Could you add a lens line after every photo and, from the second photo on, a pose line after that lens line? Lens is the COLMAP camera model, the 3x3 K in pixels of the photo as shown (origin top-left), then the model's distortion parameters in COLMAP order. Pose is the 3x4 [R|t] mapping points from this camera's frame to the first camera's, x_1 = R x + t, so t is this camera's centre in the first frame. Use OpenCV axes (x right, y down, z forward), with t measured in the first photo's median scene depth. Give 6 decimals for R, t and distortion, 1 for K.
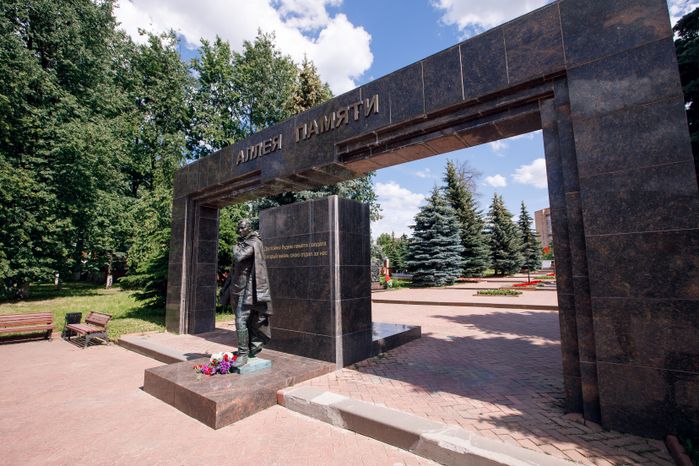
lens RADIAL K [[327.2, 0, 349.5], [0, 327.2, 233.0], [0, 0, 1]] dist [-0.061696, 0.032061]
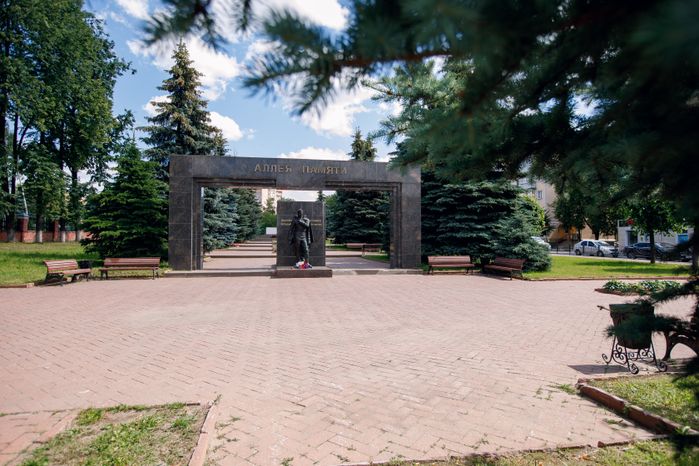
lens RADIAL K [[414.0, 0, 349.5], [0, 414.0, 233.0], [0, 0, 1]] dist [0.001721, 0.001736]
pose [[0.662856, 0.027851, 0.748229, -2.213168], [-0.104213, 0.993013, 0.055360, -0.070454], [-0.741459, -0.114671, 0.661127, -1.227512]]
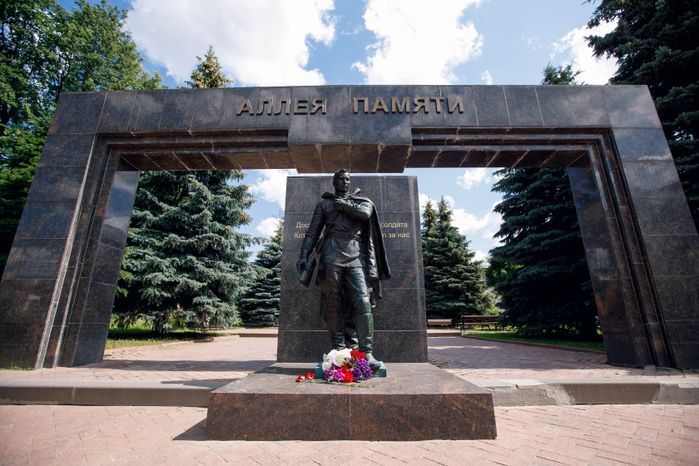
lens RADIAL K [[318.3, 0, 349.5], [0, 318.3, 233.0], [0, 0, 1]] dist [-0.060884, 0.028767]
pose [[0.795927, 0.179591, 0.578141, -0.660199], [-0.083831, 0.978481, -0.188540, 0.219550], [-0.599560, 0.101598, 0.793855, 0.396364]]
